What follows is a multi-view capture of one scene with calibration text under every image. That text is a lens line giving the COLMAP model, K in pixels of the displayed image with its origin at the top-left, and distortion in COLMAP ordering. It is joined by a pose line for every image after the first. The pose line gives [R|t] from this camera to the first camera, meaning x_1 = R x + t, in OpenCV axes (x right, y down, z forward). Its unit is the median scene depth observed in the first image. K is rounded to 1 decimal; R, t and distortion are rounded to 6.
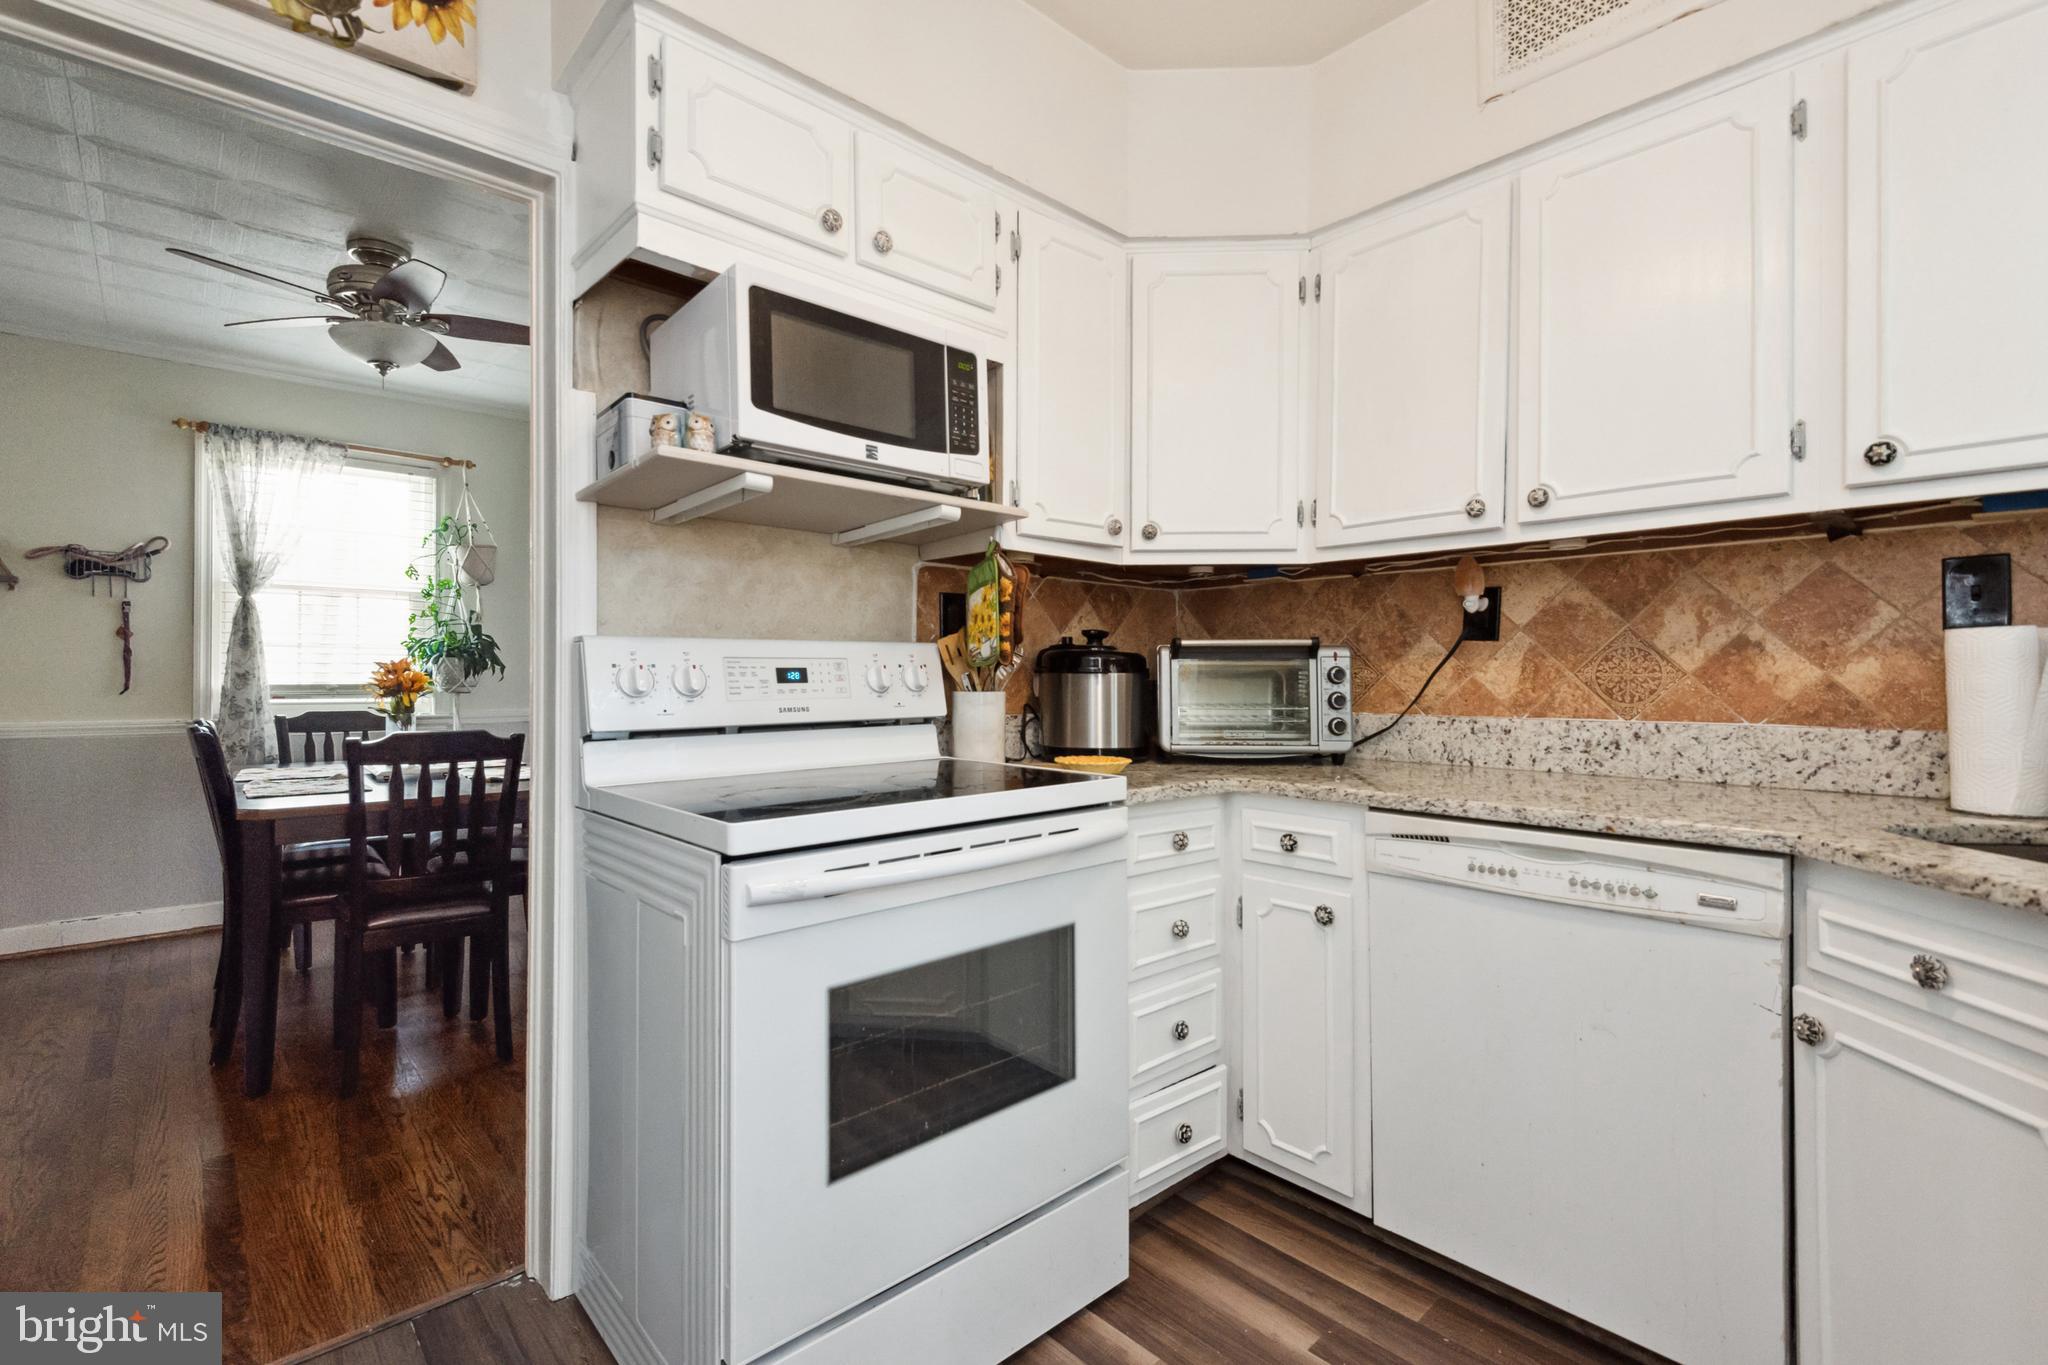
lens RADIAL K [[921.5, 0, 1035.2], [0, 921.5, 683.8], [0, 0, 1]] dist [0.019148, -0.000512]
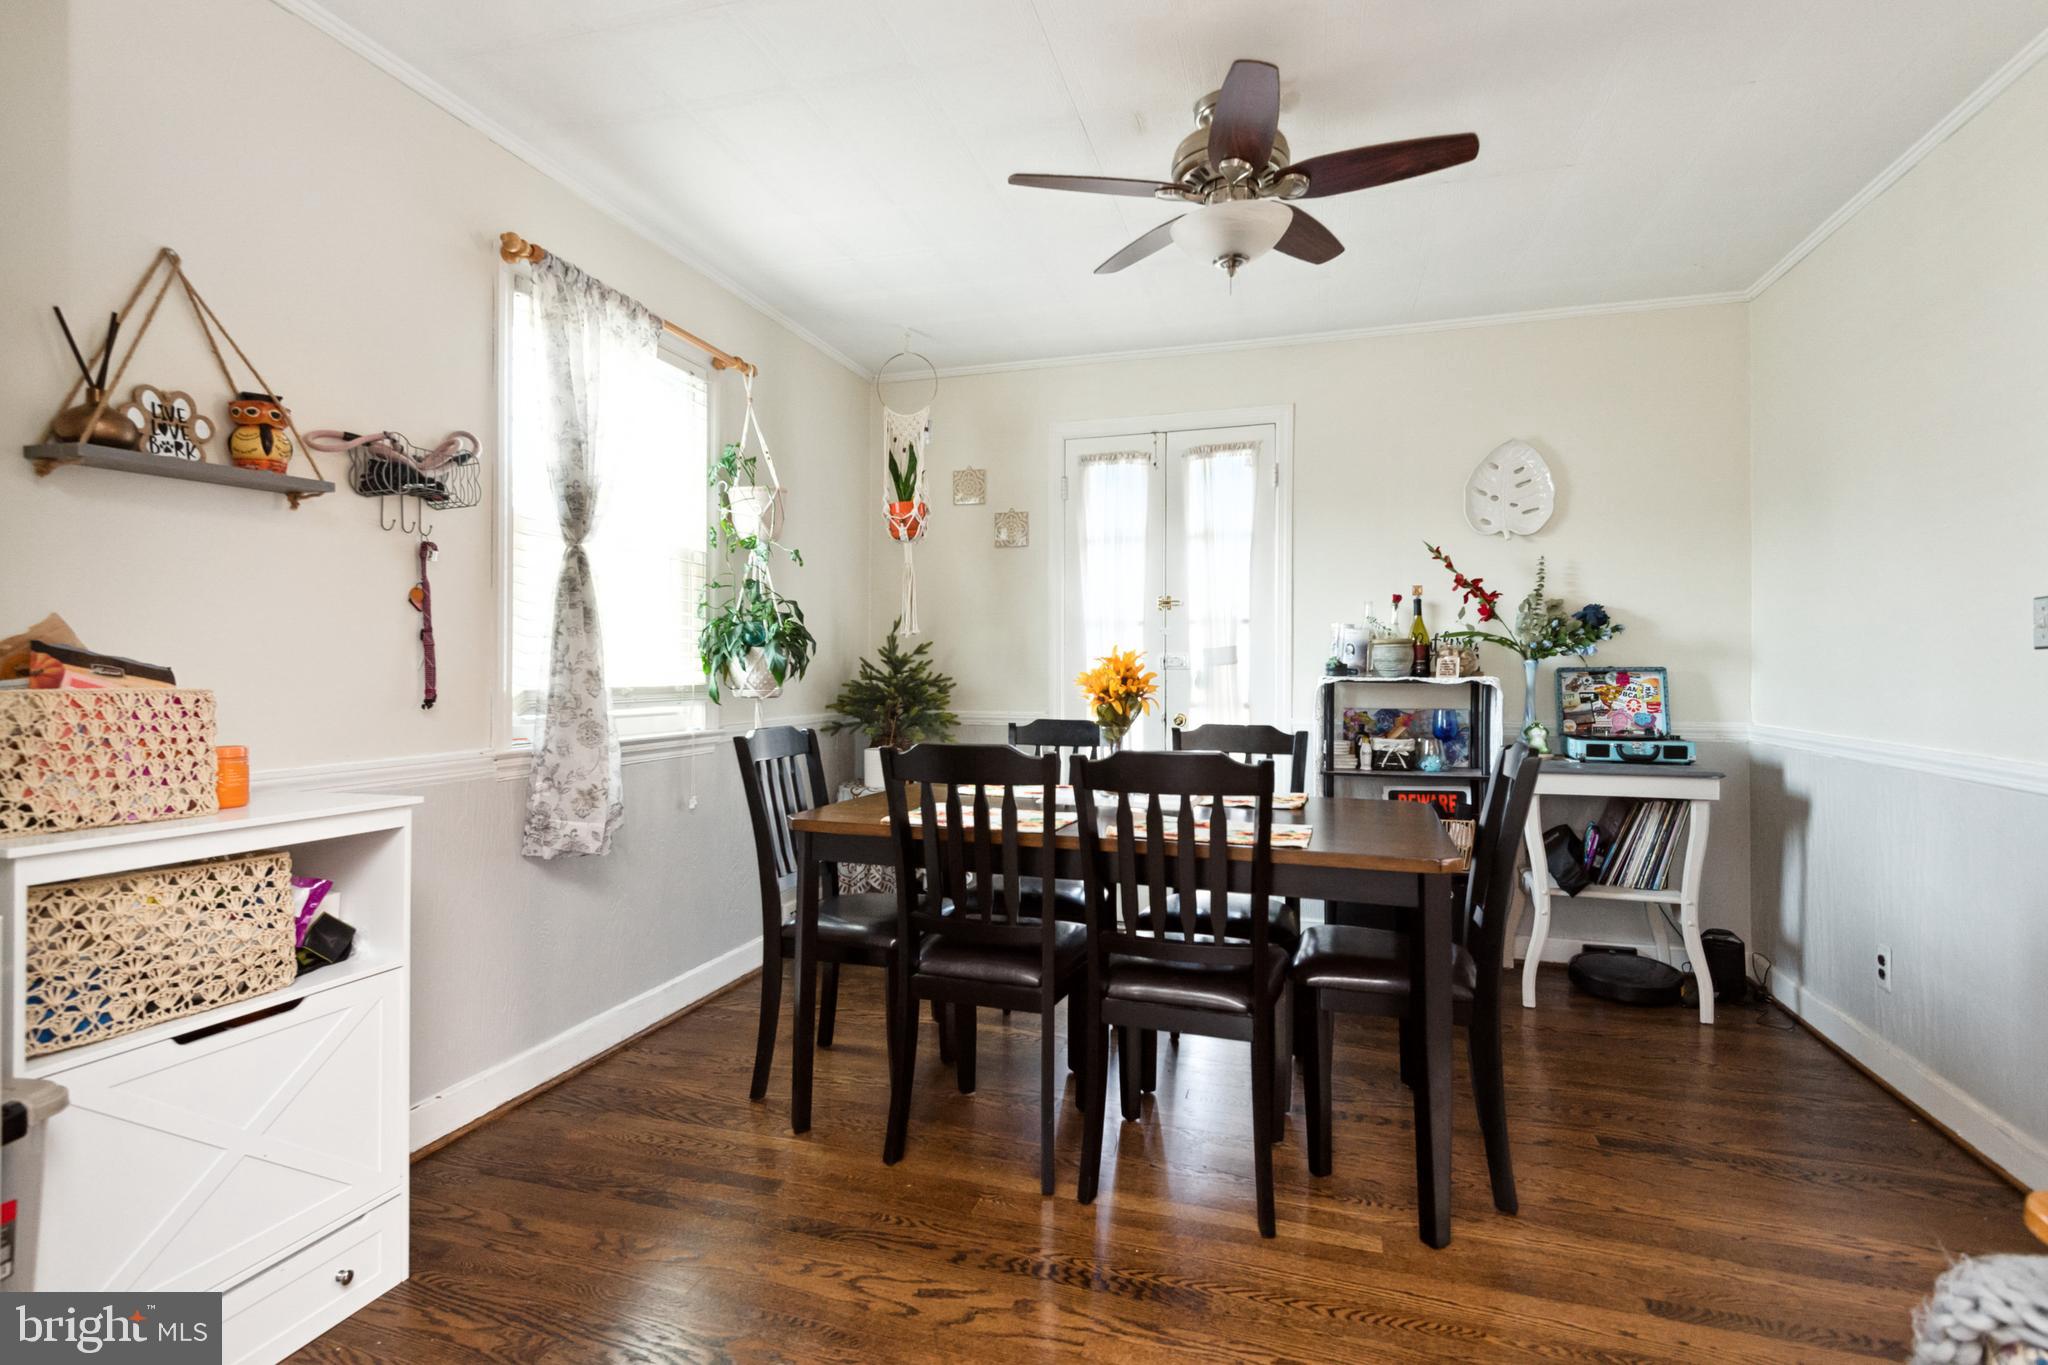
lens RADIAL K [[940.8, 0, 1020.5], [0, 940.8, 672.4], [0, 0, 1]] dist [-0.000894, -0.000156]
pose [[0.871463, -0.000098, 0.490461, -0.900886], [0.000023, 1.000000, 0.000158, -0.009261], [-0.490461, -0.000126, 0.871463, 0.321424]]
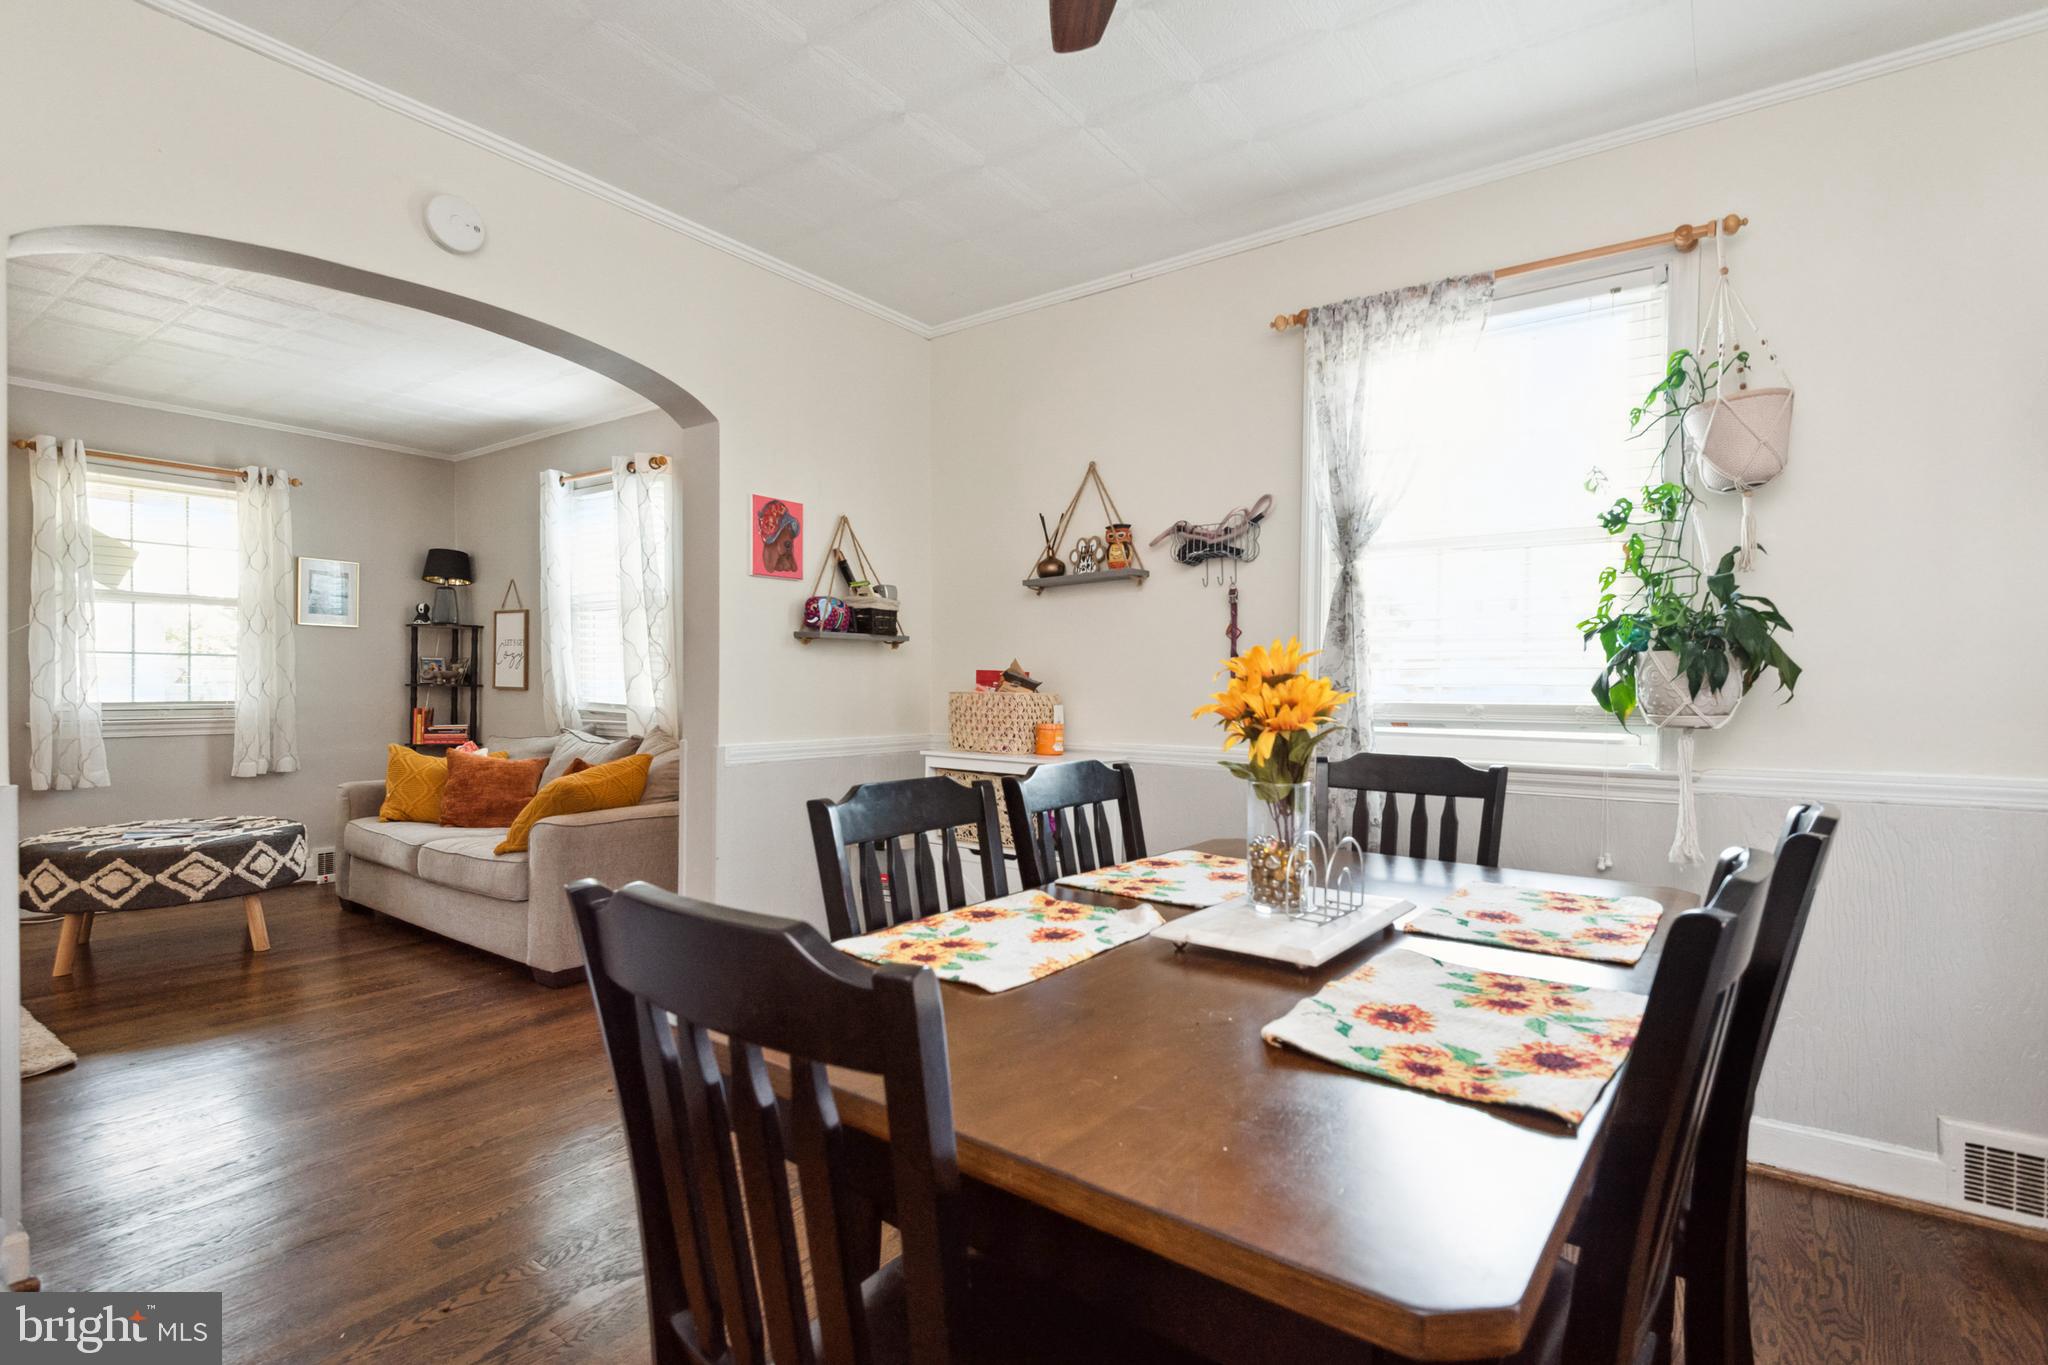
lens RADIAL K [[1011.7, 0, 979.0], [0, 1011.7, 682.7], [0, 0, 1]] dist [0.041308, -0.000059]
pose [[0.147679, 0.000049, -0.989035, -0.192952], [-0.012068, 0.999926, -0.001753, -0.009200], [0.988962, 0.012194, 0.147668, 0.654451]]
